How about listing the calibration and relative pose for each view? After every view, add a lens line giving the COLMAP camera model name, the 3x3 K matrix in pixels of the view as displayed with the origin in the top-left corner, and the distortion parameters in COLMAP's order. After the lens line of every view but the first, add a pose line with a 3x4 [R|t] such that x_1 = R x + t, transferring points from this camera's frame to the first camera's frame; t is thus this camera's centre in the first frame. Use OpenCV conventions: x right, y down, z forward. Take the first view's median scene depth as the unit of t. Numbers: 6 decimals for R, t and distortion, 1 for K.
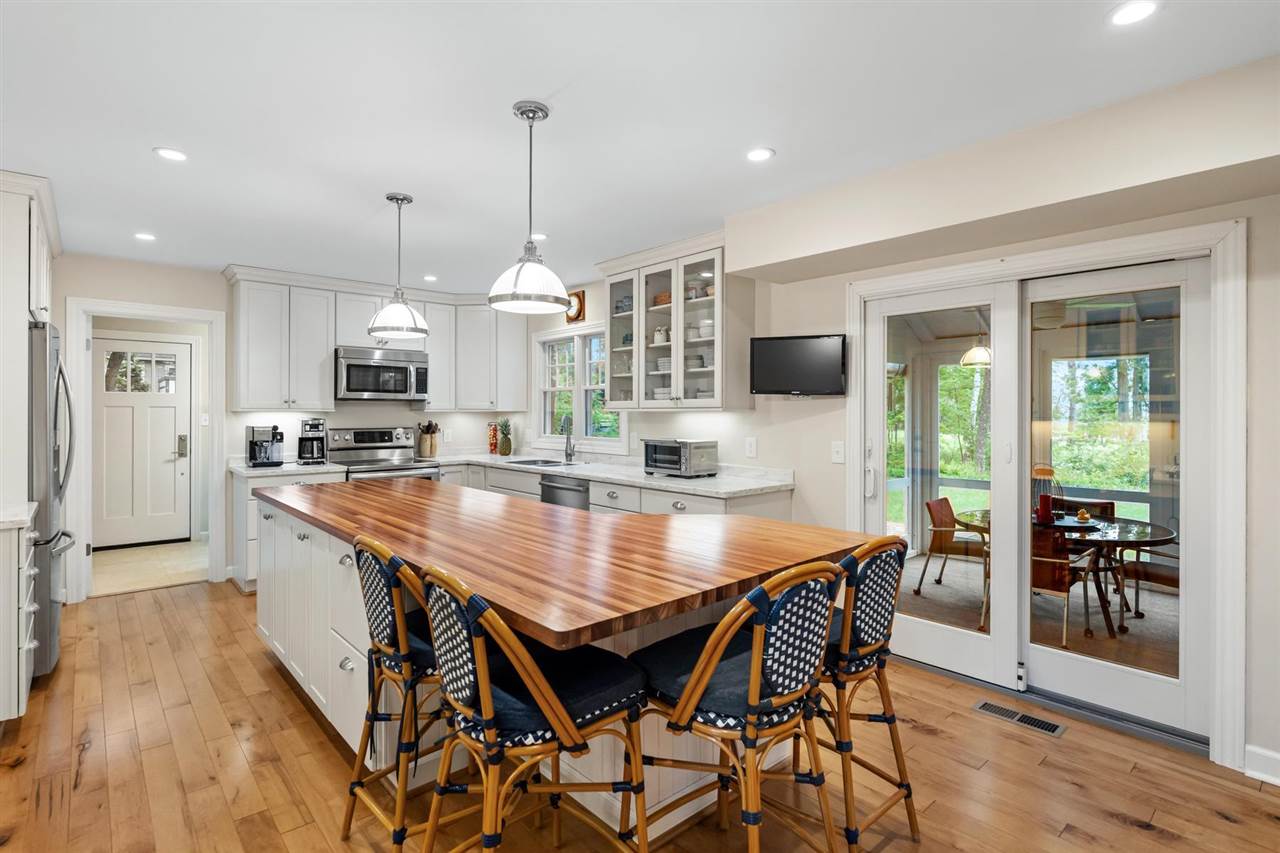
lens RADIAL K [[624.3, 0, 639.6], [0, 624.3, 417.2], [0, 0, 1]] dist [-0.000225, 0.000032]
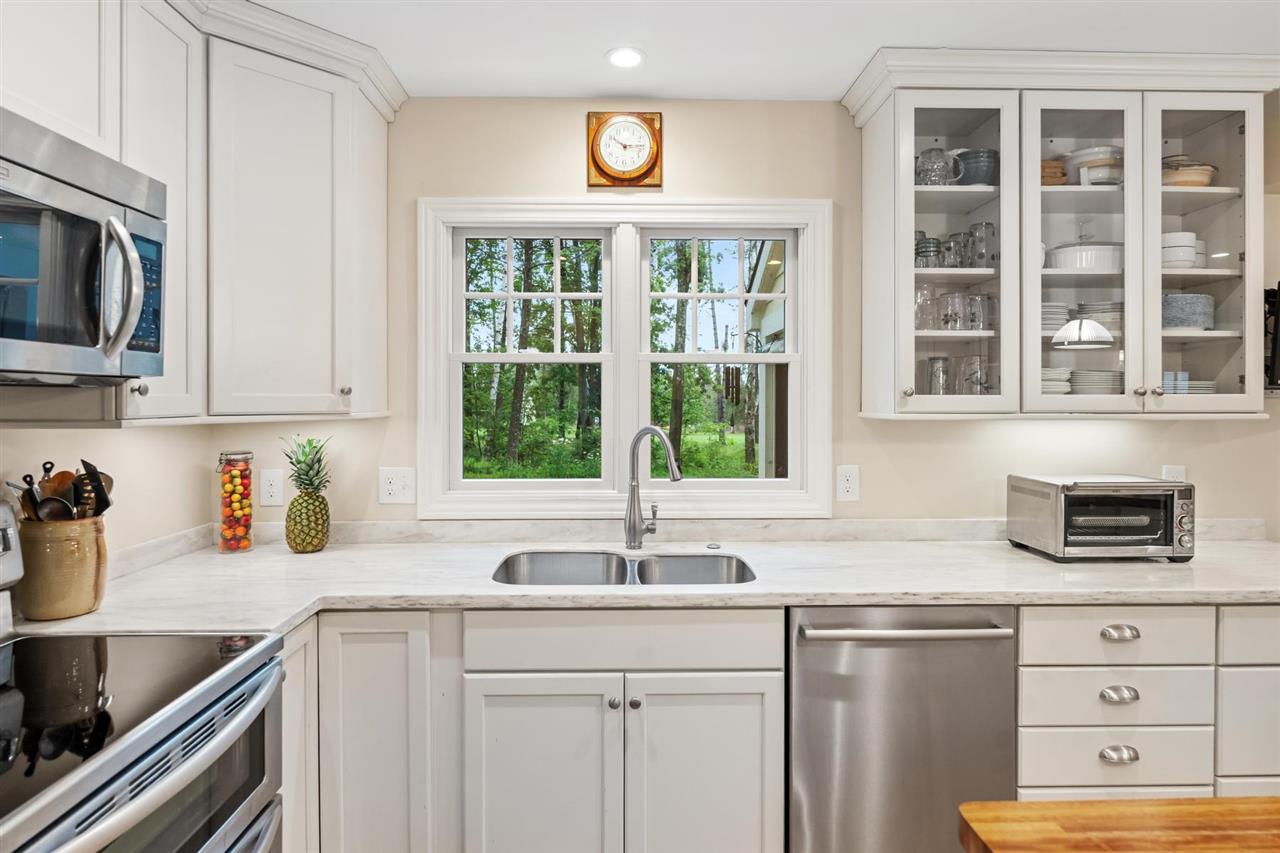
lens RADIAL K [[712.4, 0, 649.1], [0, 712.4, 403.1], [0, 0, 1]] dist [-0.002426, 0.002396]
pose [[0.647801, -0.008147, 0.761766, -0.538267], [0.005701, 0.999967, 0.005847, -0.025629], [-0.761788, 0.000555, 0.647826, 0.865644]]
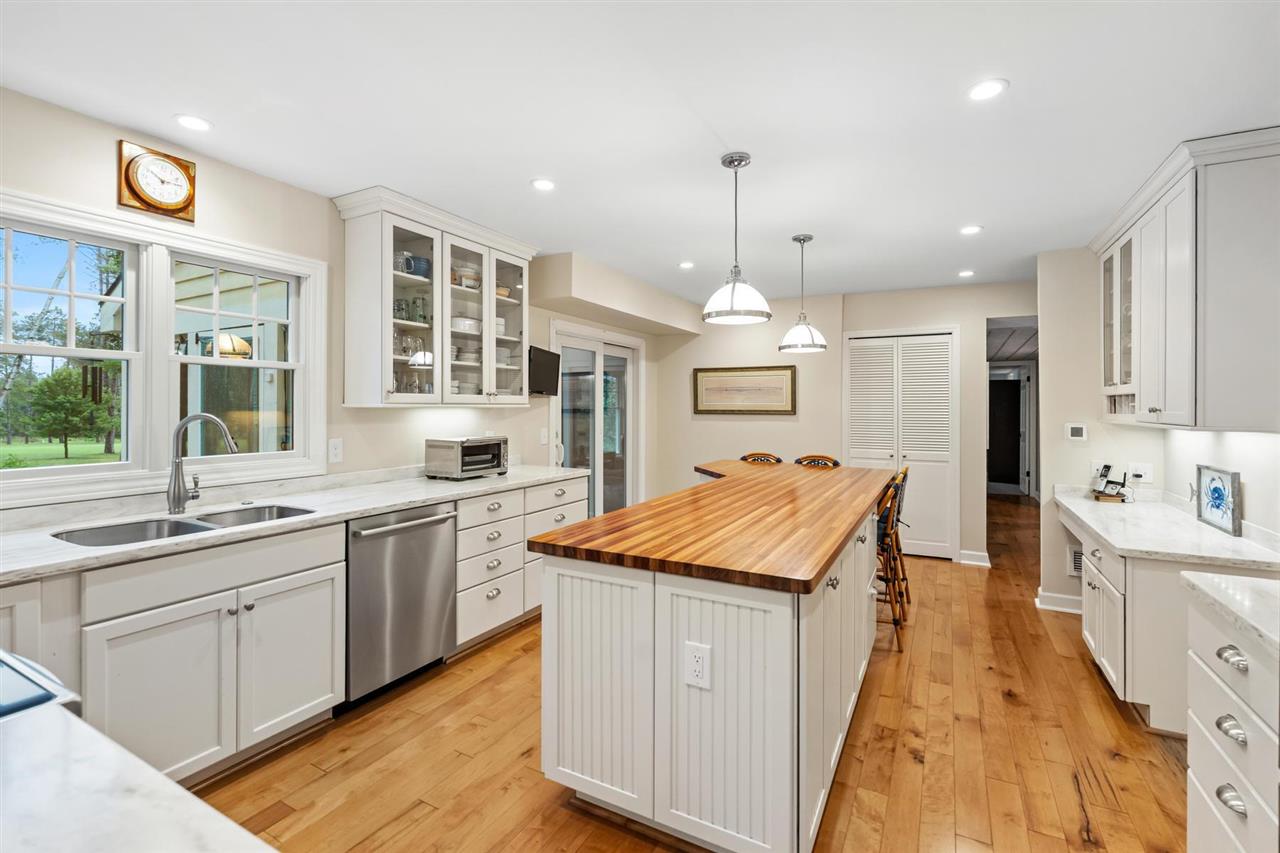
lens RADIAL K [[568.2, 0, 634.6], [0, 568.2, 407.0], [0, 0, 1]] dist [-0.002761, 0.001180]
pose [[-0.328489, -0.007793, 0.944476, -0.771012], [-0.001565, 0.999969, 0.007706, -0.016479], [-0.944507, 0.001053, -0.328491, 0.994675]]
